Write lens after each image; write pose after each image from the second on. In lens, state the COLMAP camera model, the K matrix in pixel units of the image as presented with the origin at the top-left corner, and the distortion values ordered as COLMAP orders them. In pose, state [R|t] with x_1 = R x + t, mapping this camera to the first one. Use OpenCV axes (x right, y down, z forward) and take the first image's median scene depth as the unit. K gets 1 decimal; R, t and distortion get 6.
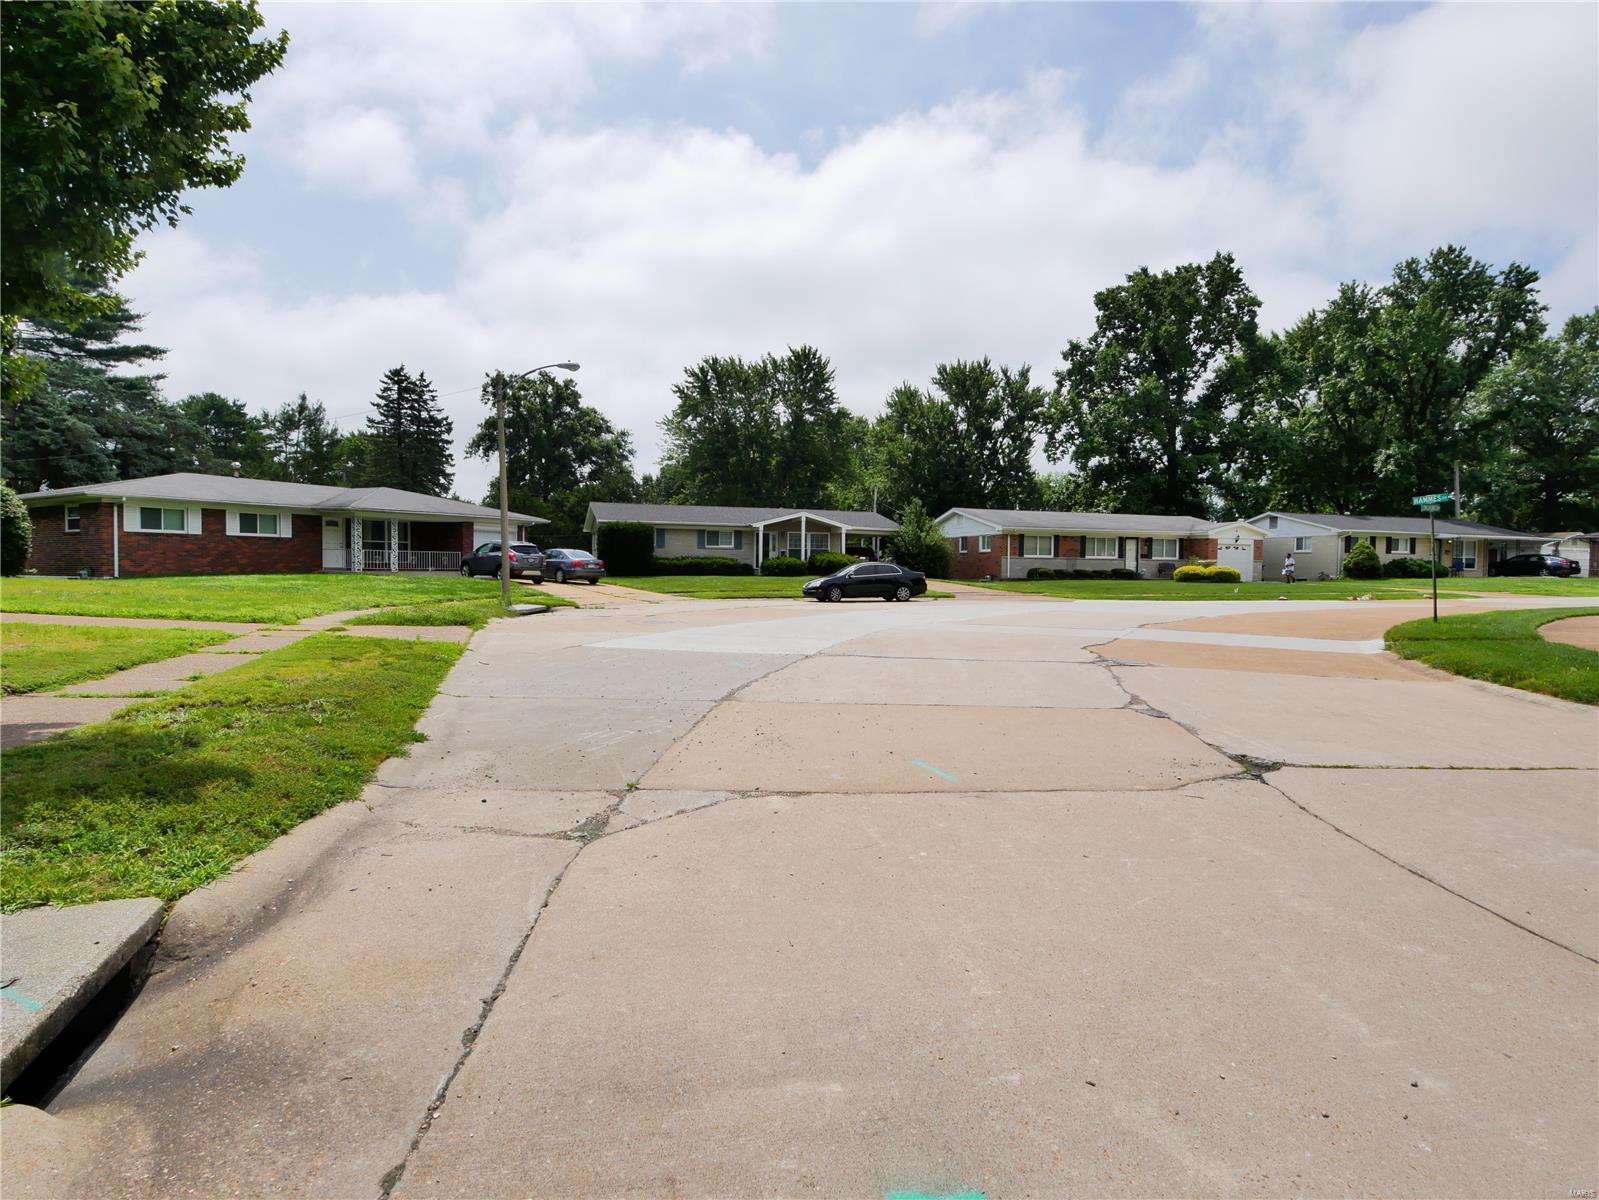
lens RADIAL K [[838.9, 0, 793.5], [0, 838.9, 604.7], [0, 0, 1]] dist [-0.005168, -0.008728]
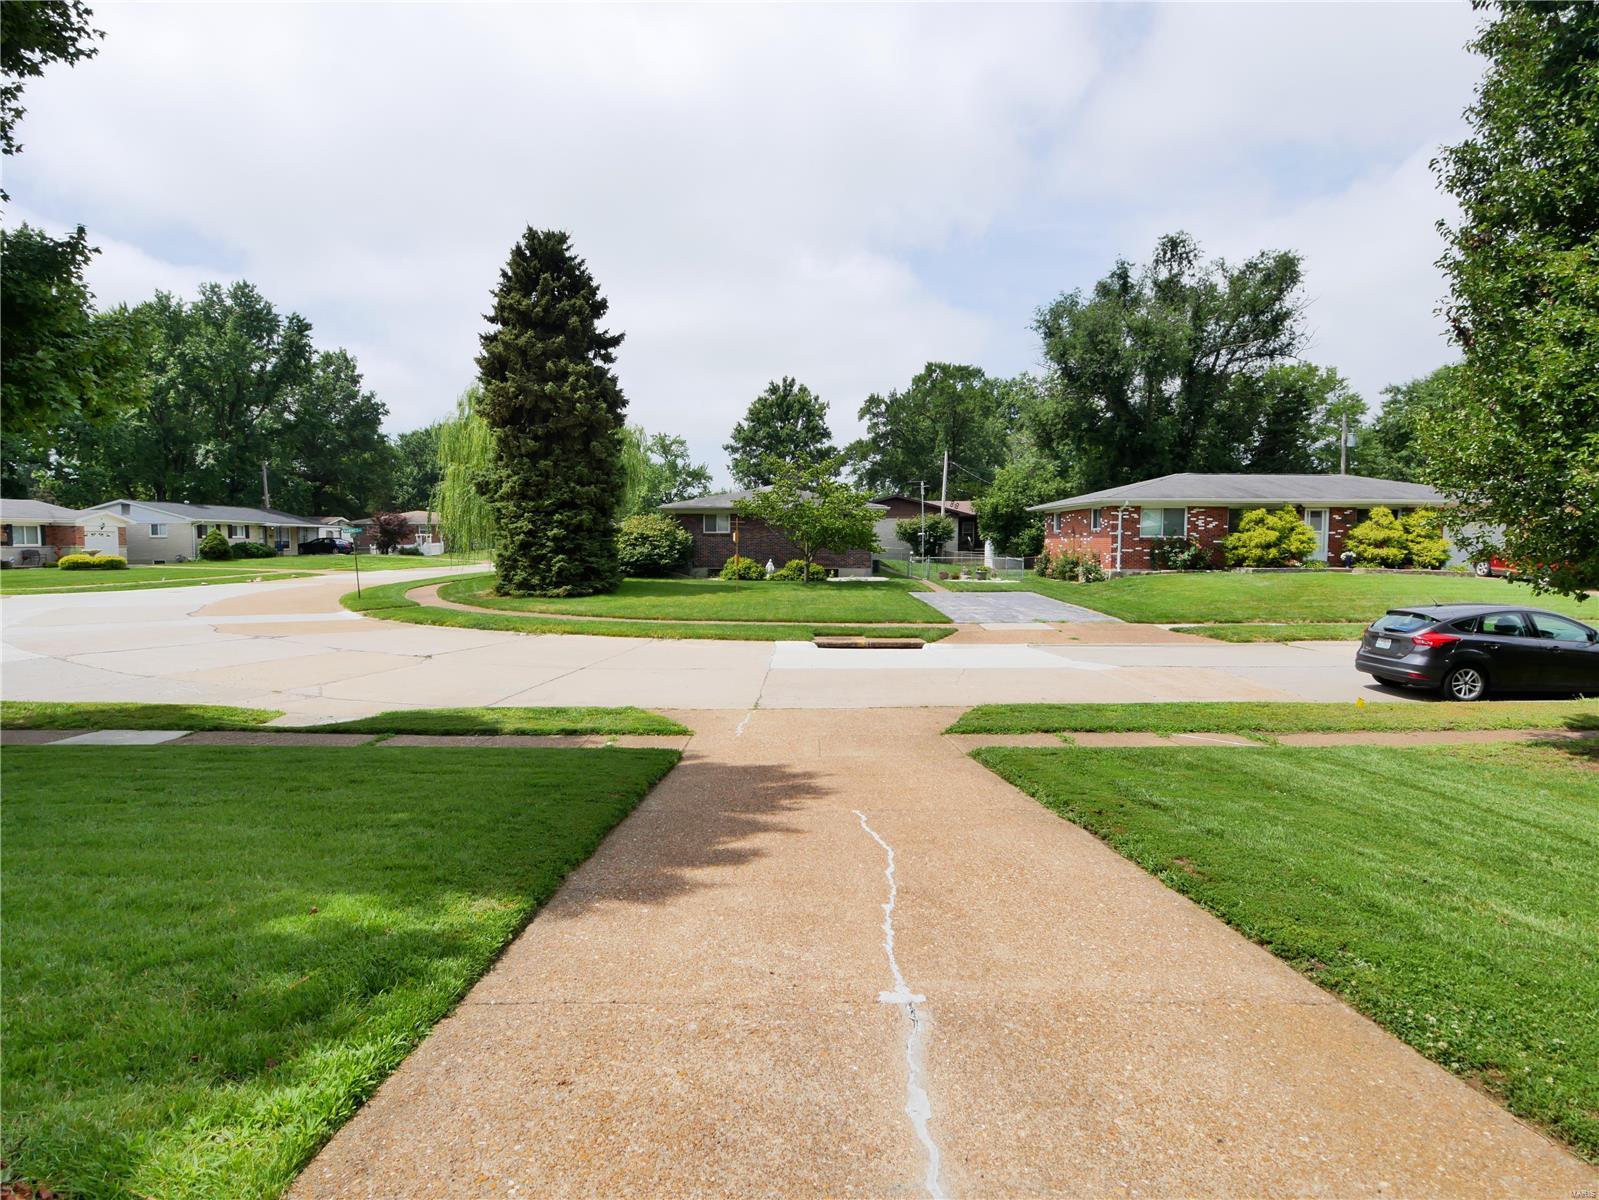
lens RADIAL K [[838.9, 0, 793.5], [0, 838.9, 604.7], [0, 0, 1]] dist [-0.005168, -0.008728]
pose [[0.293497, -0.077724, 0.952795, -0.179886], [0.044659, 0.996716, 0.067550, -0.008644], [-0.954916, 0.022725, 0.296004, -0.120550]]
